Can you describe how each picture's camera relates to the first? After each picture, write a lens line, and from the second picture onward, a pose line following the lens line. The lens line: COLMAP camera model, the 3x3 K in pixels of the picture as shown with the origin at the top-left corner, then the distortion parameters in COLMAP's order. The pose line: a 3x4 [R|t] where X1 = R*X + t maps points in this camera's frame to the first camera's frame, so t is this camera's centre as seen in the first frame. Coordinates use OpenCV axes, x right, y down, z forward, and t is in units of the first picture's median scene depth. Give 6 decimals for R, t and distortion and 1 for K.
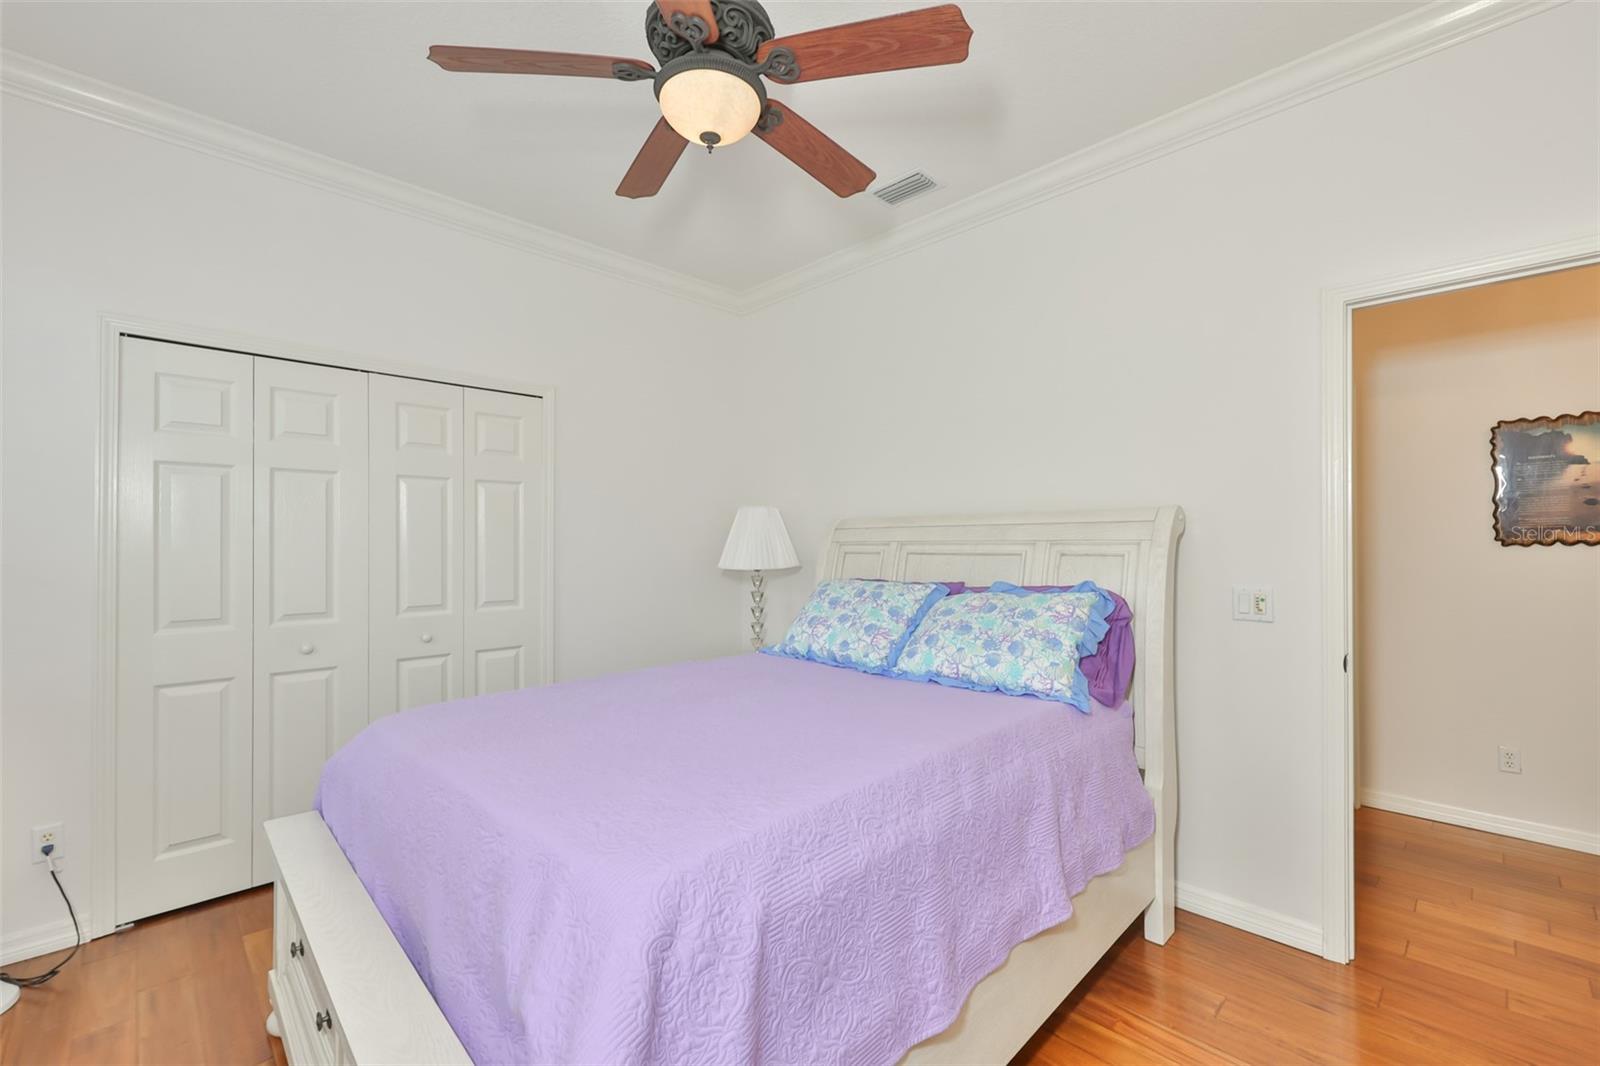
lens RADIAL K [[699.6, 0, 791.2], [0, 699.6, 537.9], [0, 0, 1]] dist [0.000605, 0.000108]
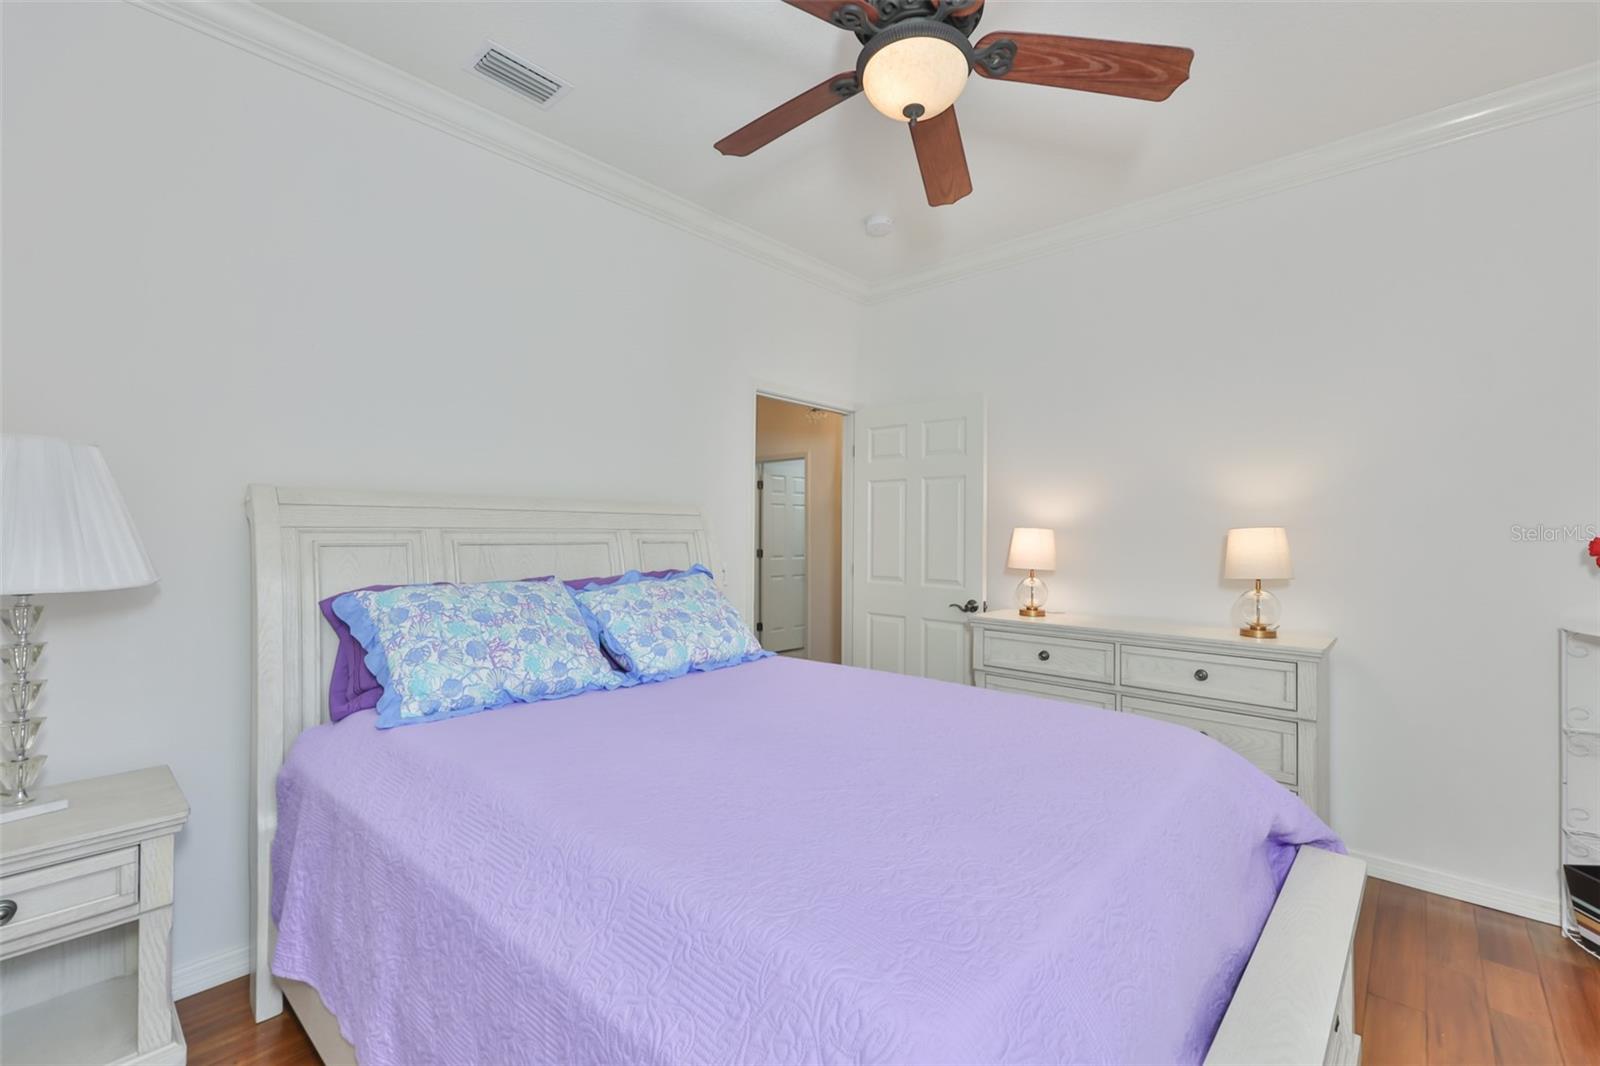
lens RADIAL K [[699.6, 0, 791.2], [0, 699.6, 537.9], [0, 0, 1]] dist [0.000605, 0.000108]
pose [[-0.086611, -0.000505, 0.996242, -0.667854], [-0.010369, 0.999946, -0.000395, 0.013576], [-0.996188, -0.010365, -0.086611, 0.803459]]
